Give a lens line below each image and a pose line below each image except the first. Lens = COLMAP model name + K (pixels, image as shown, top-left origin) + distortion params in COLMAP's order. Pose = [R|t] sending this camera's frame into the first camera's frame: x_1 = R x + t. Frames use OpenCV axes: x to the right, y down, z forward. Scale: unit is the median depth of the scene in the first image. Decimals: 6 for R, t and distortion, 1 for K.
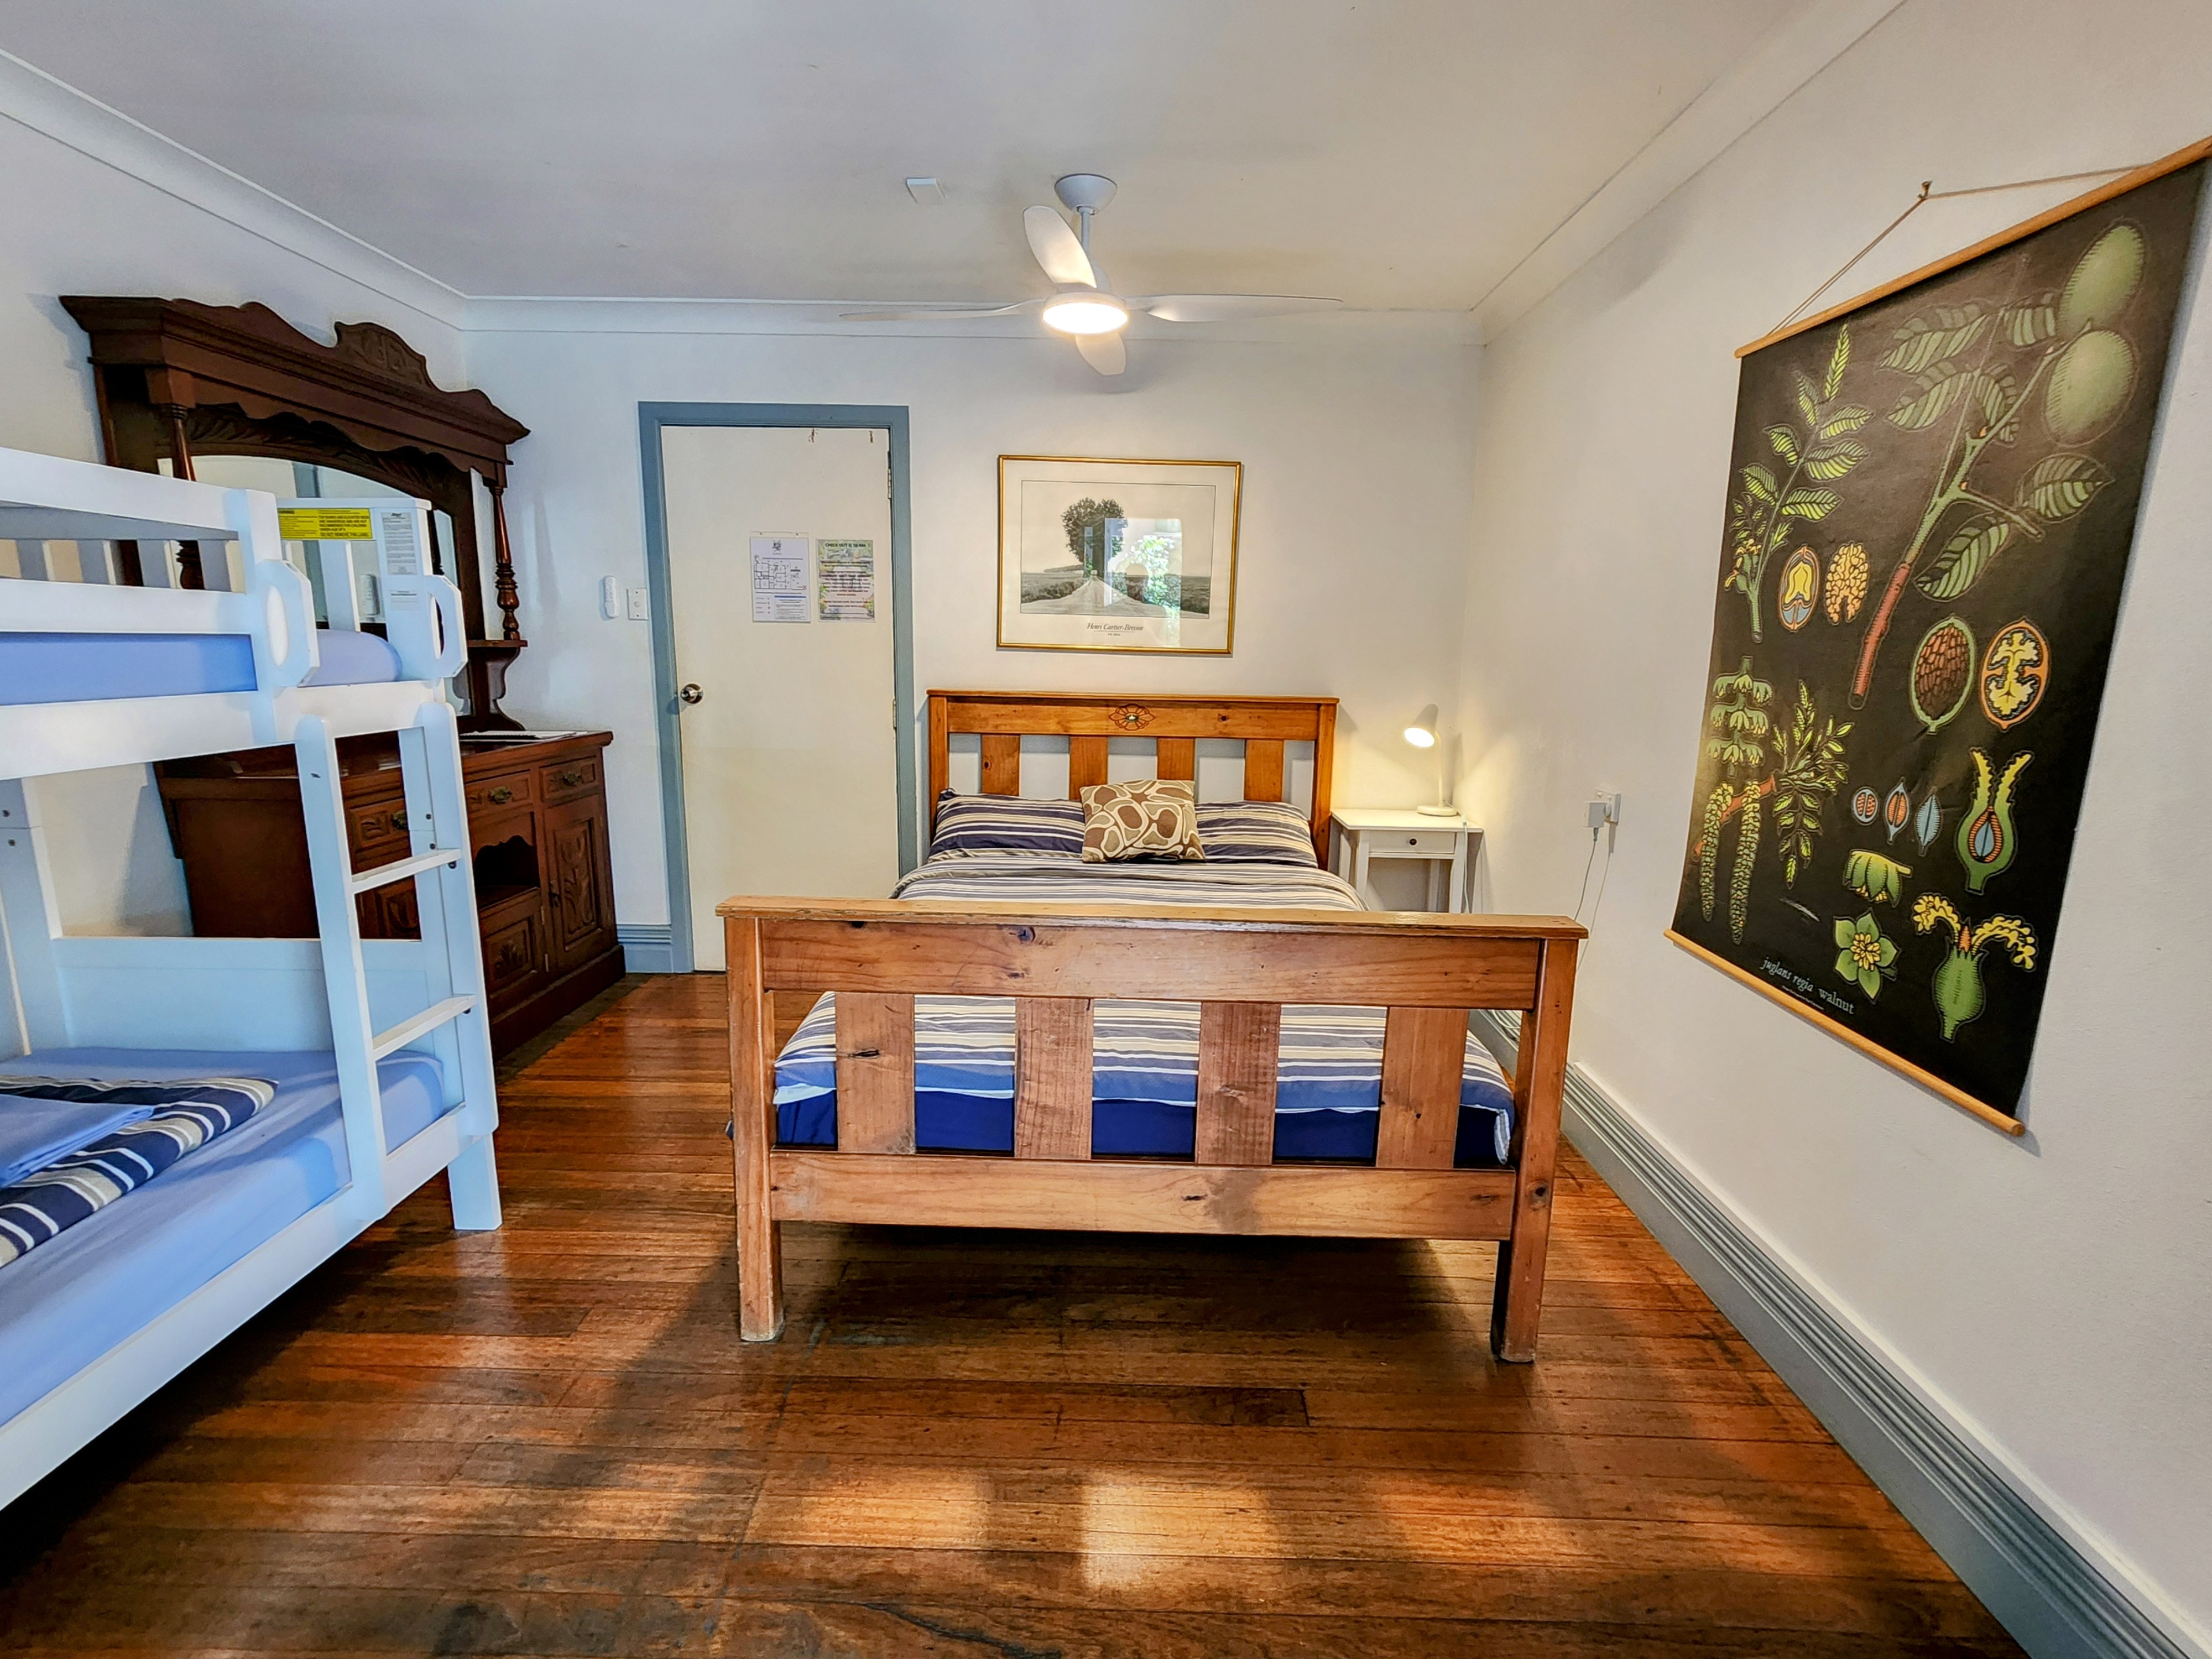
lens RADIAL K [[1018.5, 0, 1101.2], [0, 1018.5, 820.7], [0, 0, 1]] dist [-0.000810, -0.000246]
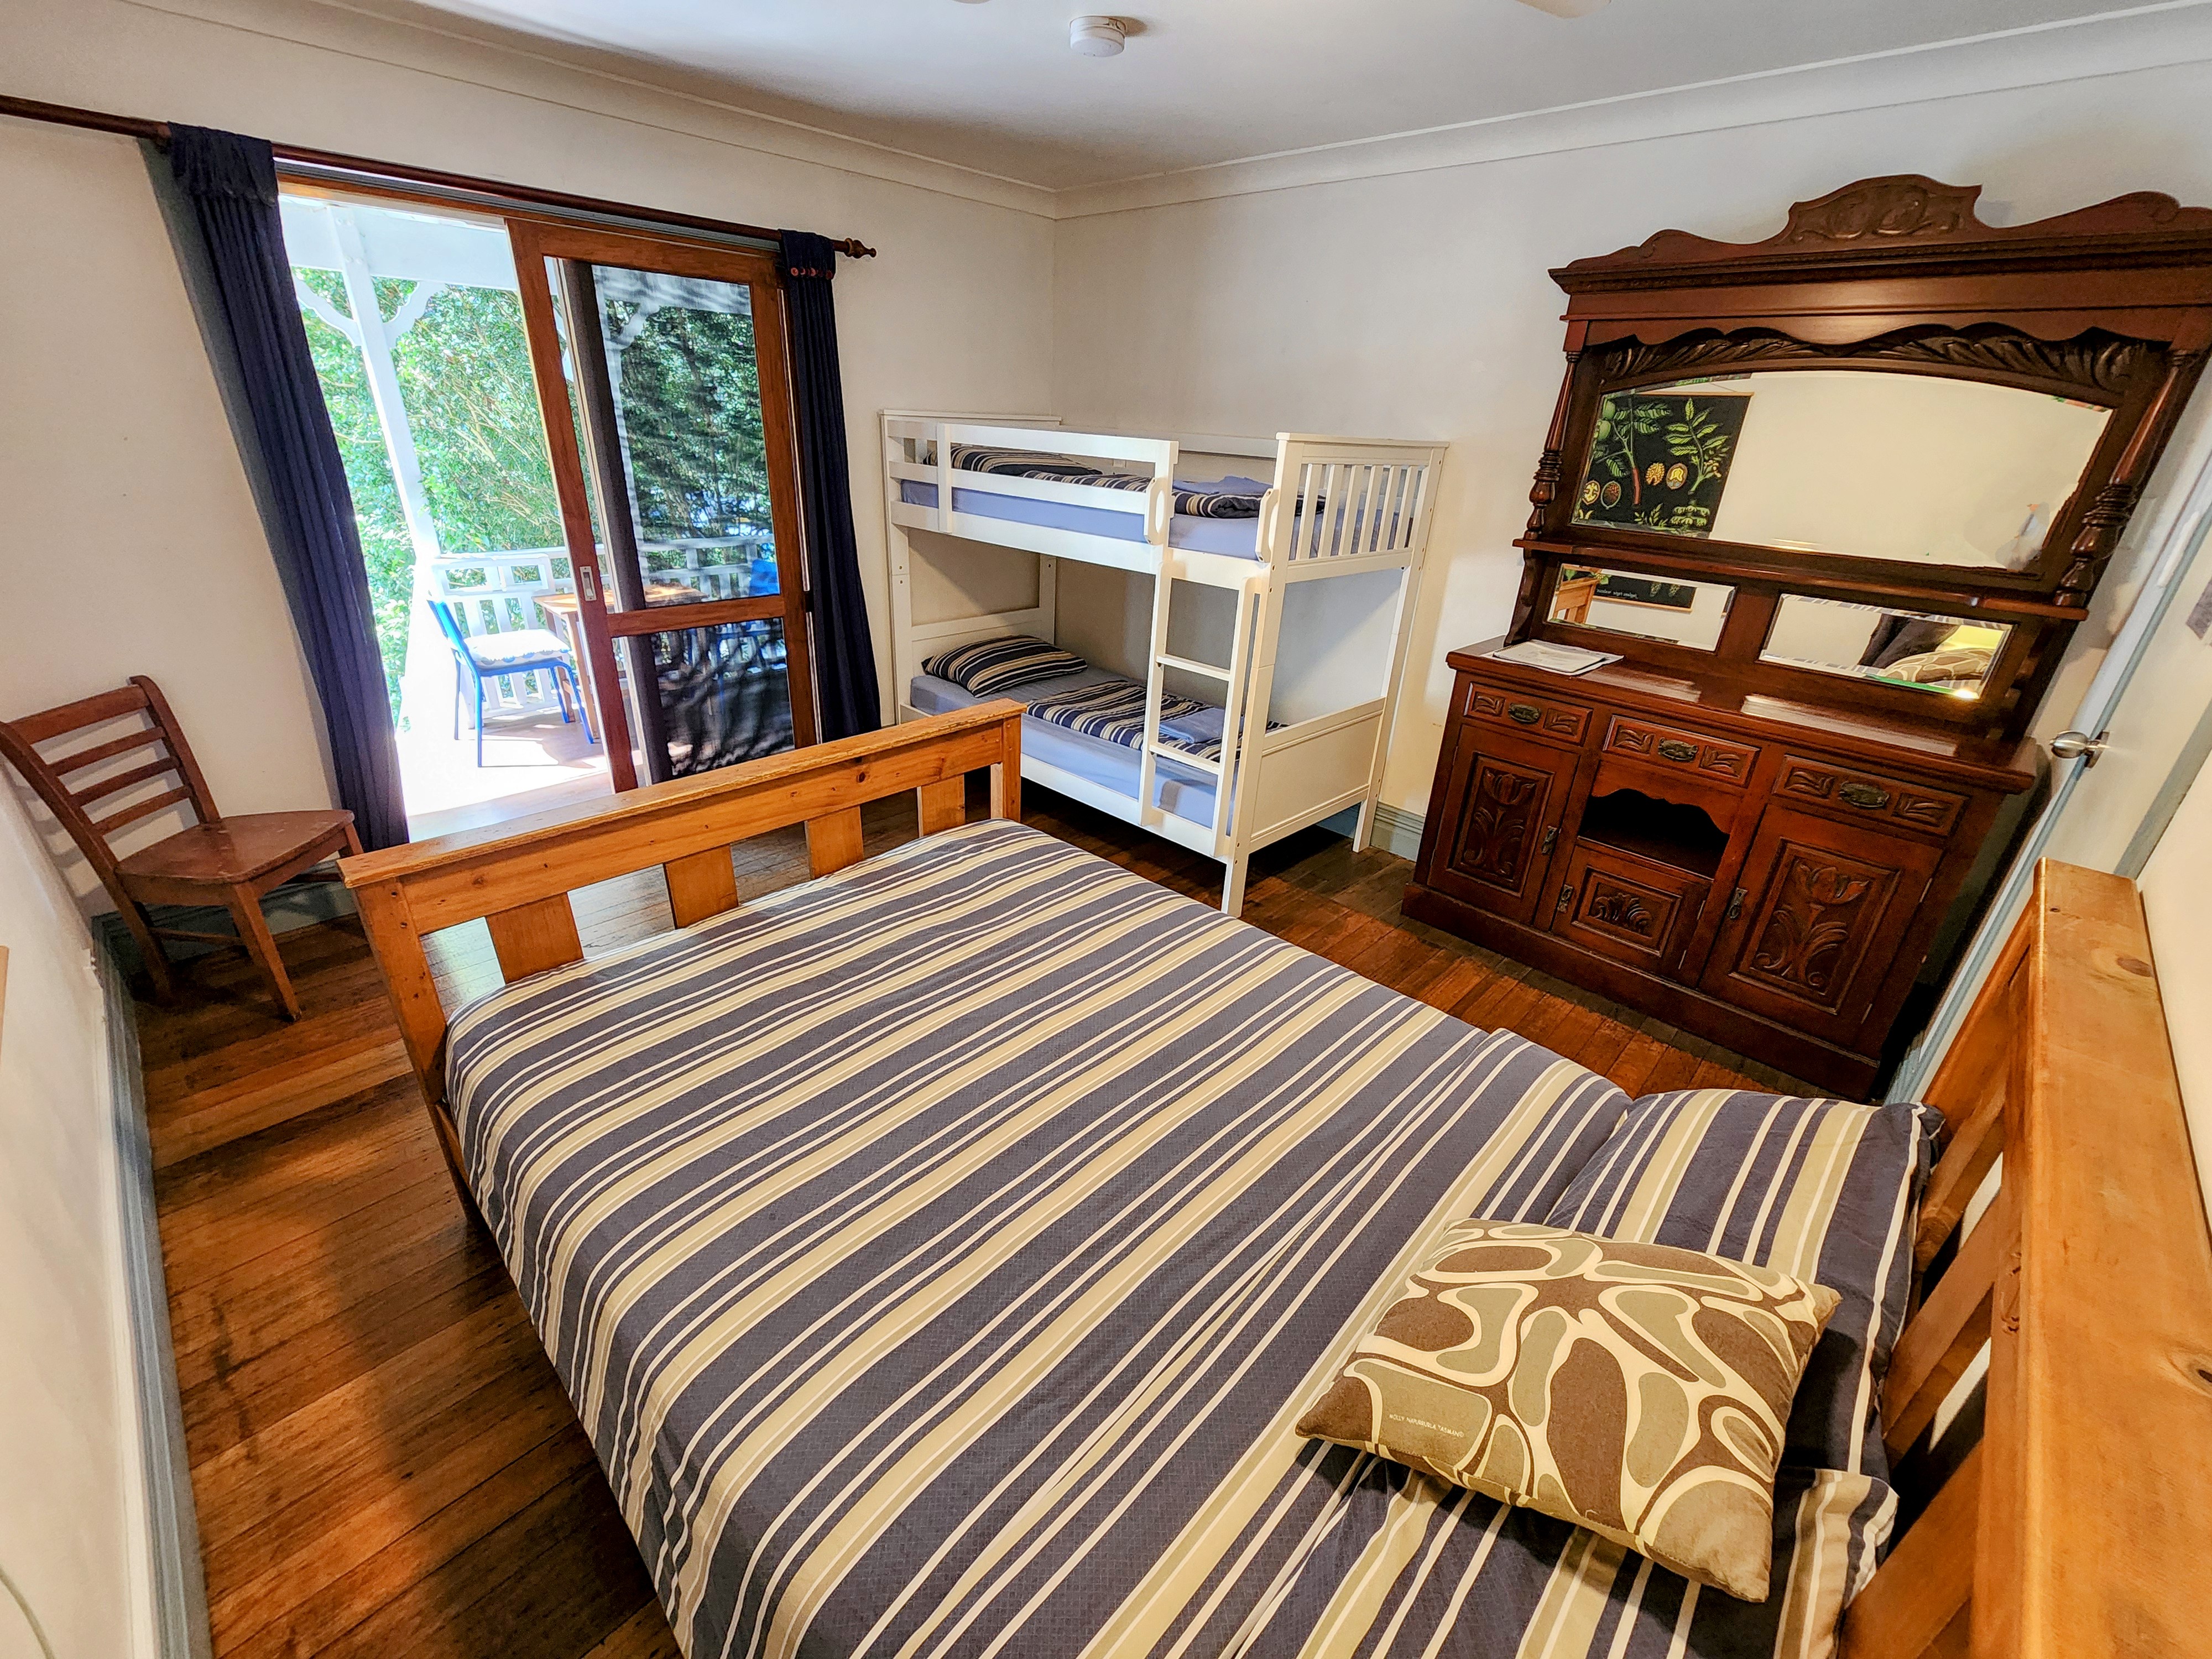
lens RADIAL K [[909.5, 0, 1095.6], [0, 909.5, 821.1], [0, 0, 1]] dist [-0.004308, -0.000484]
pose [[-0.681615, 0.258535, -0.684515, 0.547439], [-0.181618, 0.846446, 0.500543, -0.482659], [0.708813, 0.465498, -0.529996, 1.888524]]
